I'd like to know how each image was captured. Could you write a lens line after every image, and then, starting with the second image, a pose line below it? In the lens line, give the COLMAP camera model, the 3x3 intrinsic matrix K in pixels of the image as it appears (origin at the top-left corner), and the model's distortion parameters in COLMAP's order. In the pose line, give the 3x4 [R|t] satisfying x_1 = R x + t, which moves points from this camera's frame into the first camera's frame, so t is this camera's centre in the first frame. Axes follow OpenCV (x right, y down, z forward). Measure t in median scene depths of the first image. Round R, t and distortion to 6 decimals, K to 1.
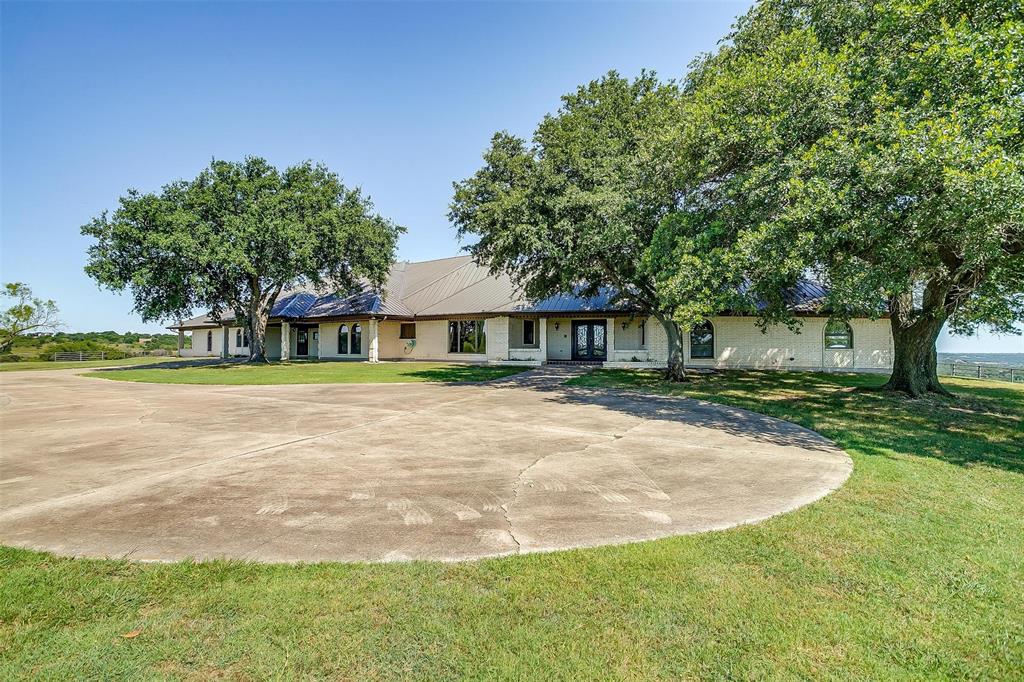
lens RADIAL K [[518.4, 0, 512.0], [0, 518.4, 341.0], [0, 0, 1]] dist [-0.049642, 0.028324]
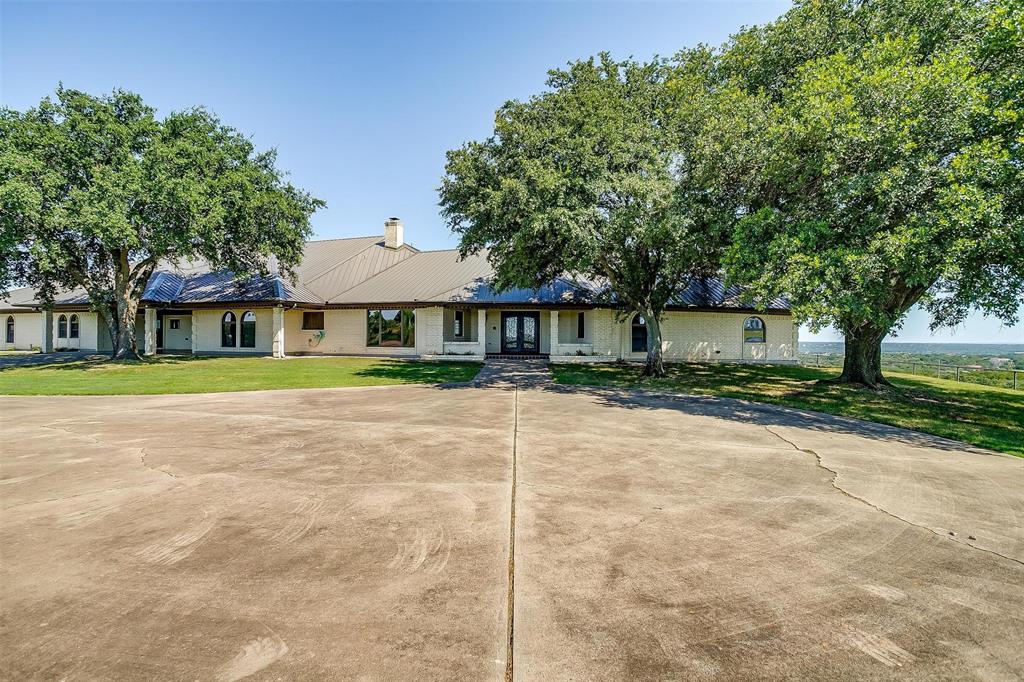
lens RADIAL K [[518.4, 0, 512.0], [0, 518.4, 341.0], [0, 0, 1]] dist [-0.049642, 0.028324]
pose [[0.954388, 0.000513, 0.298570, -0.164342], [-0.007200, 0.999747, 0.021297, -0.007118], [-0.298484, -0.022475, 0.954150, 0.086559]]
